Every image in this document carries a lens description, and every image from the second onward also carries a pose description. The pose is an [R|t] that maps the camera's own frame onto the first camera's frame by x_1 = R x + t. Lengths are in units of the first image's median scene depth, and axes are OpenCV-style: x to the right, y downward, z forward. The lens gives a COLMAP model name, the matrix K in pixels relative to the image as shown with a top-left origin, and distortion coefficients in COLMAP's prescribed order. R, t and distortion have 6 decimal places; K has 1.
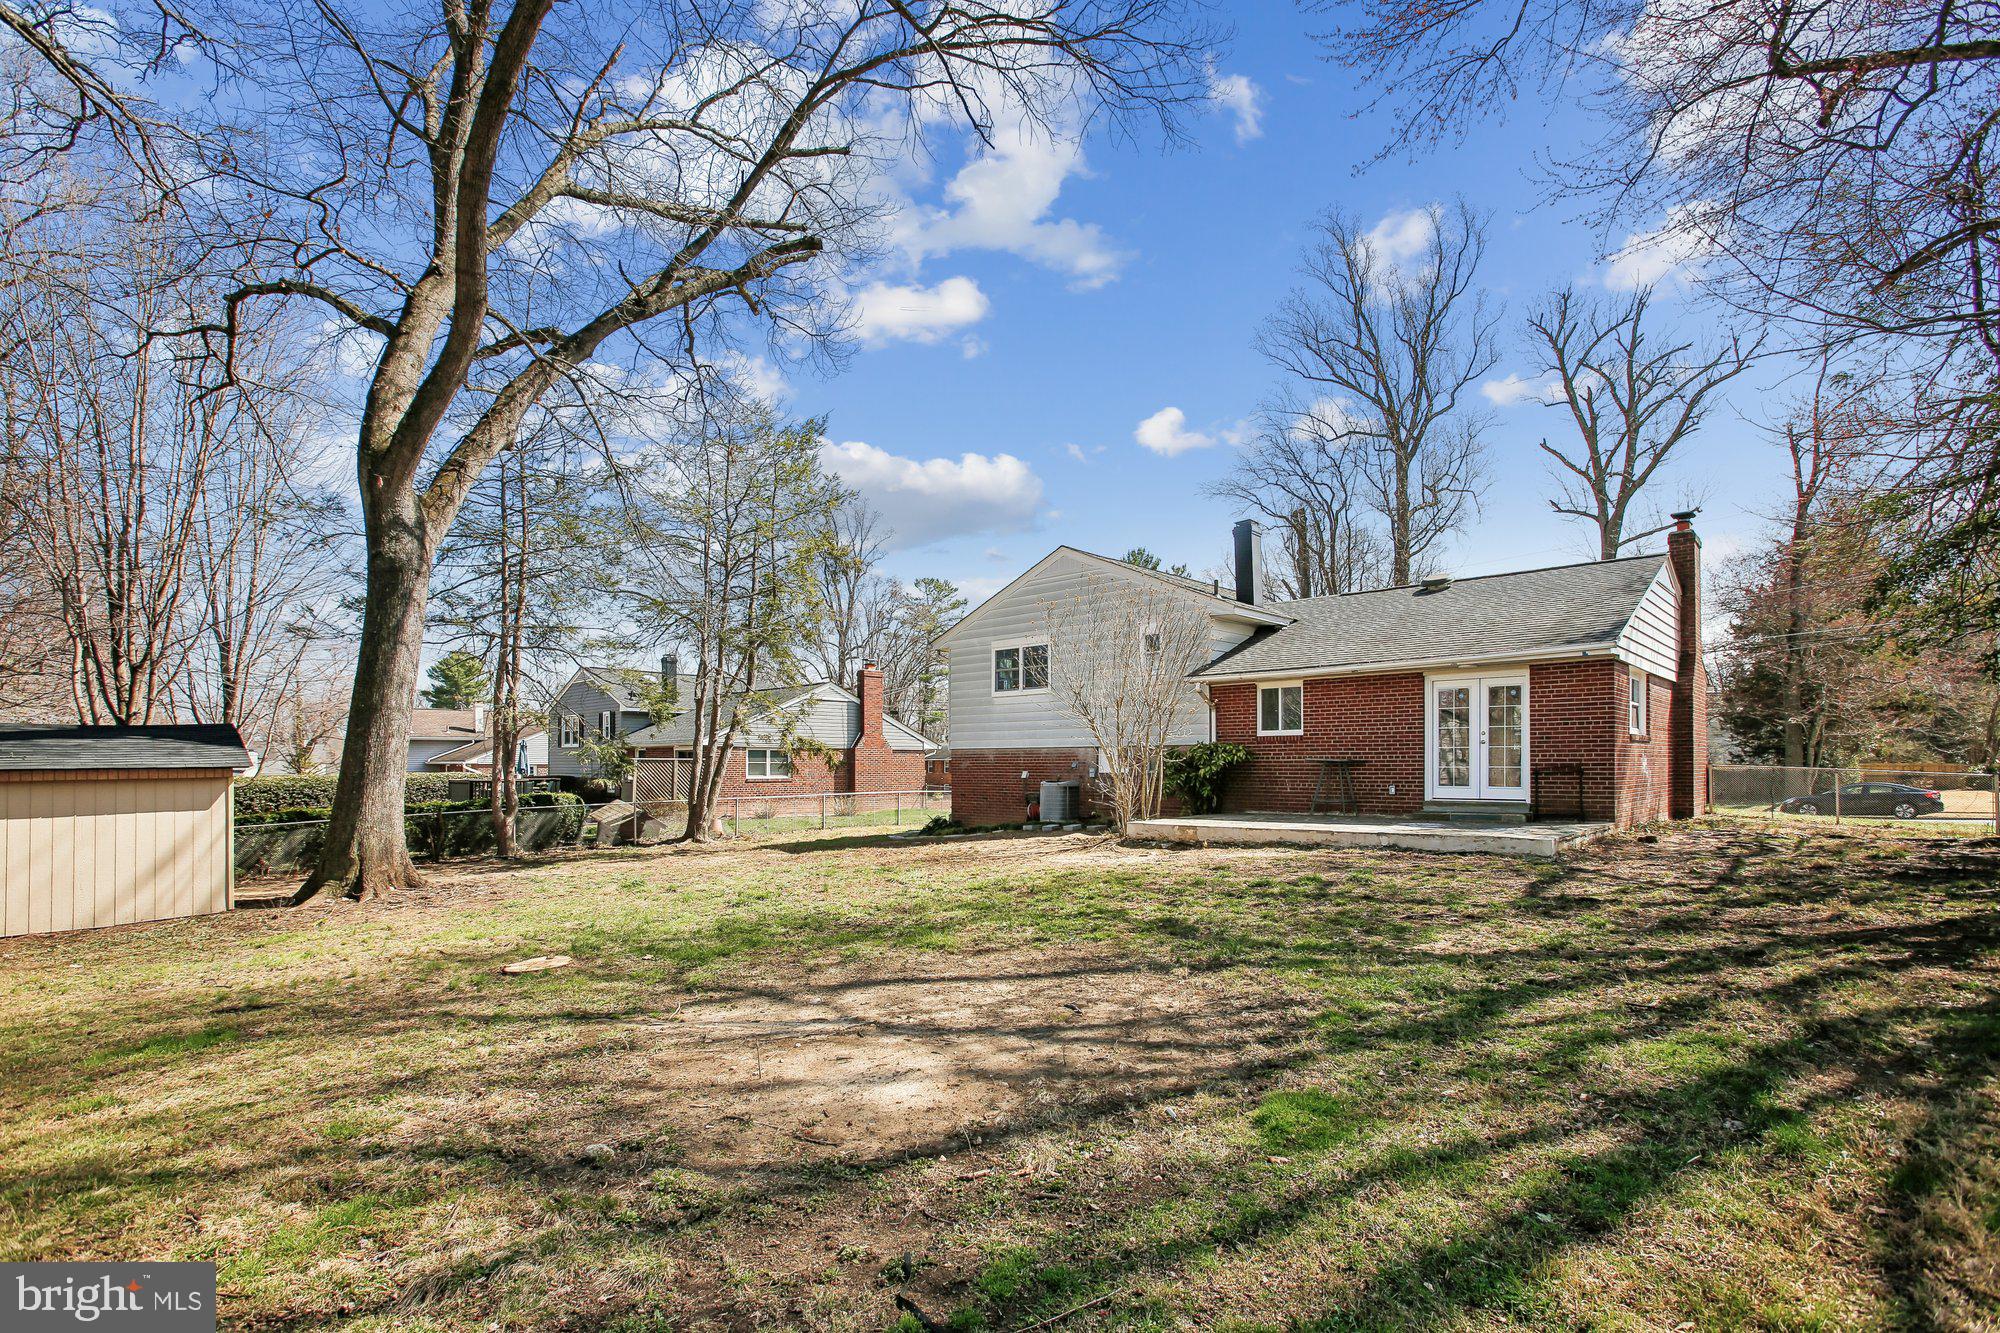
lens RADIAL K [[942.5, 0, 949.3], [0, 942.5, 640.5], [0, 0, 1]] dist [-0.001543, -0.000279]
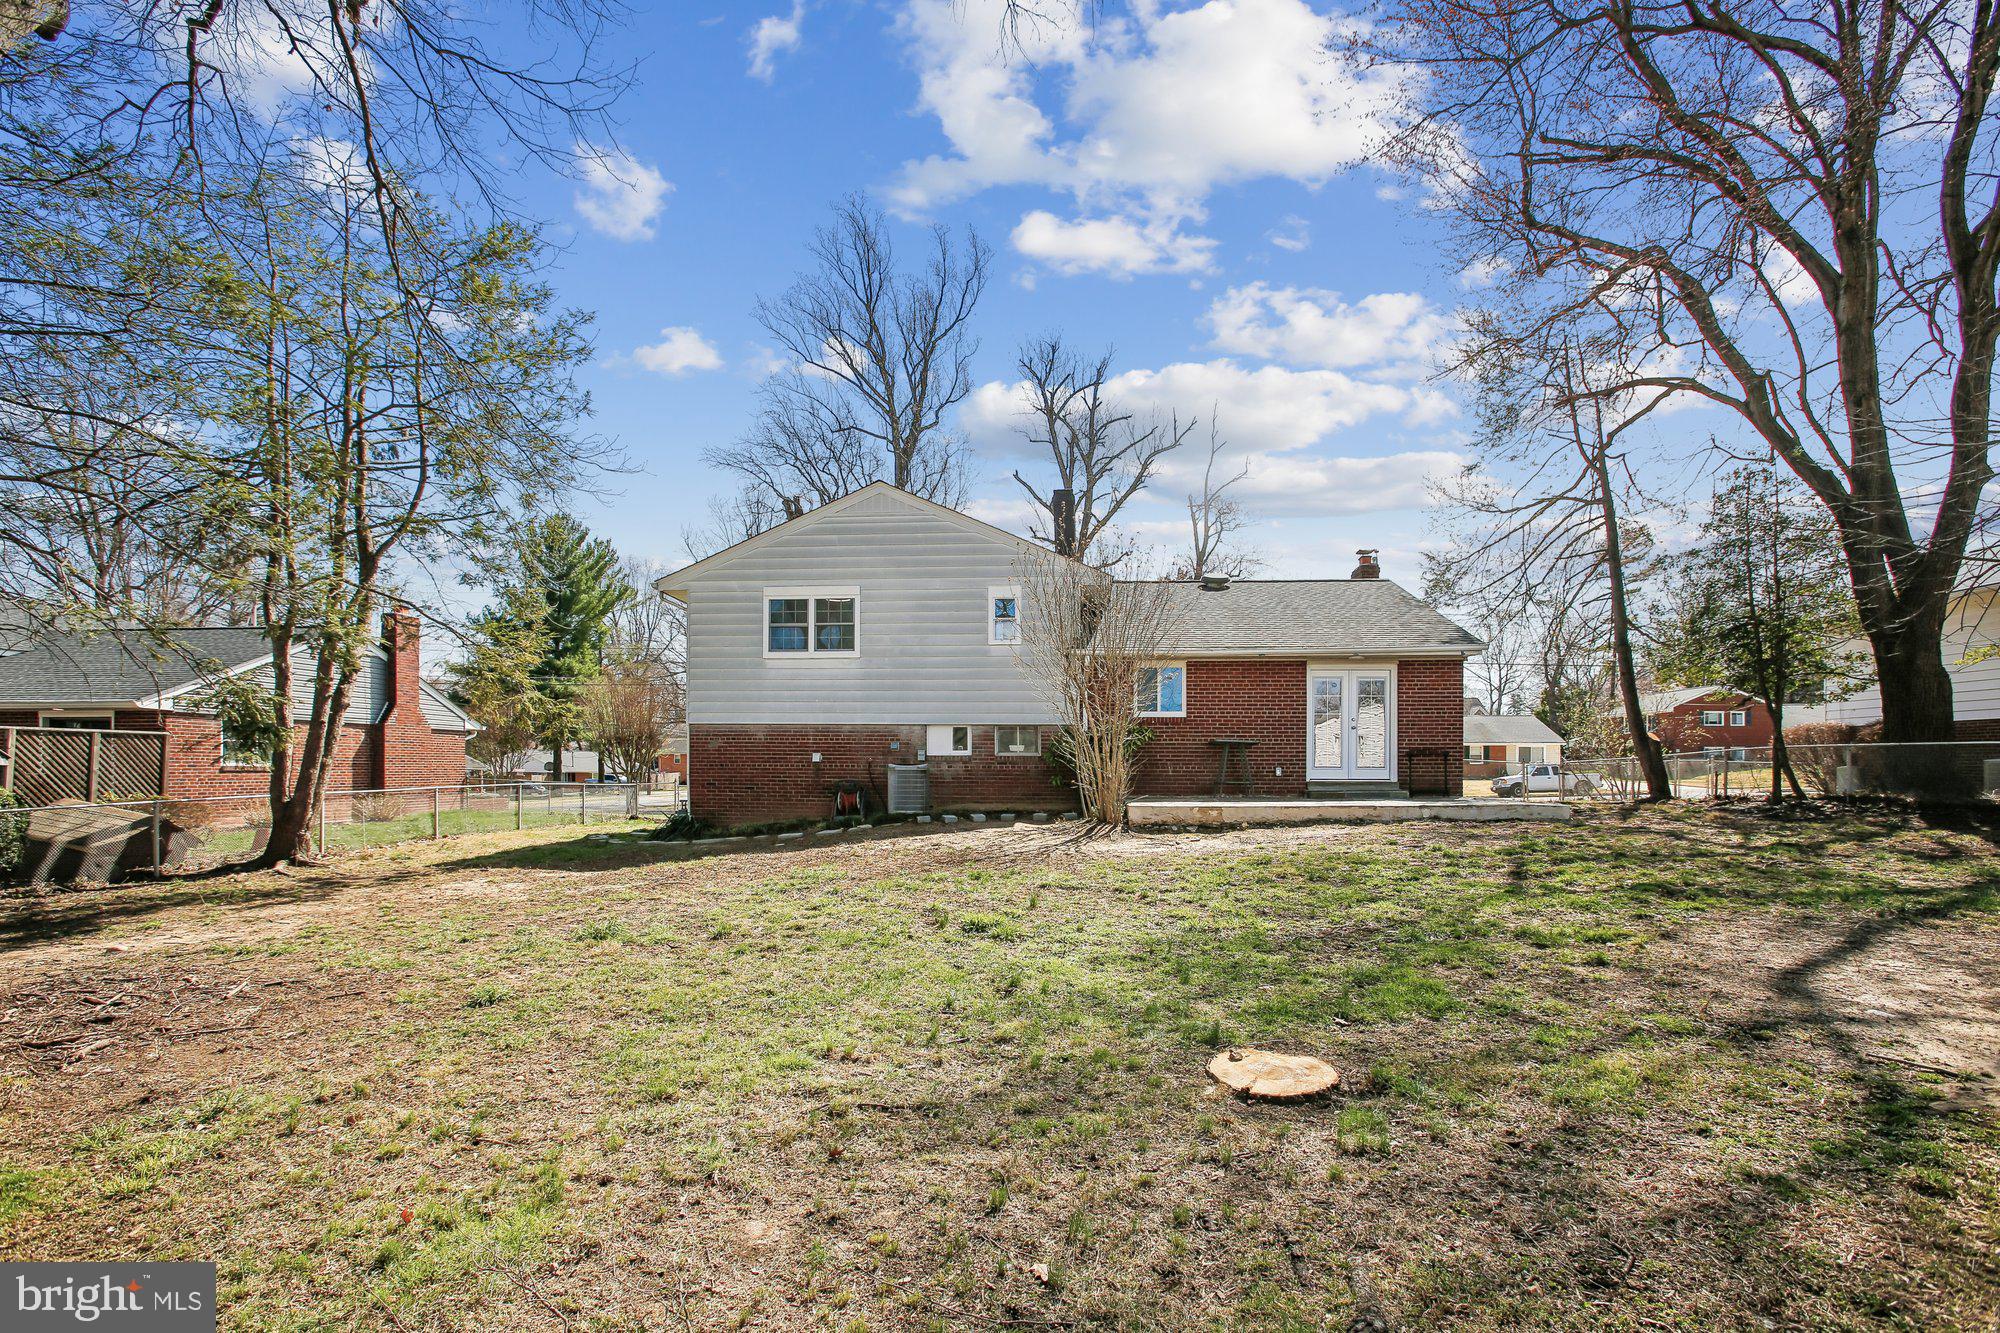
lens RADIAL K [[993.7, 0, 1000.0], [0, 993.7, 666.5], [0, 0, 1]] dist [-0.002305, -0.000019]
pose [[0.761663, 0.068851, 0.644305, -0.346899], [-0.090860, 0.995863, 0.000992, 0.049935], [-0.641571, -0.059297, 0.764768, 0.255859]]
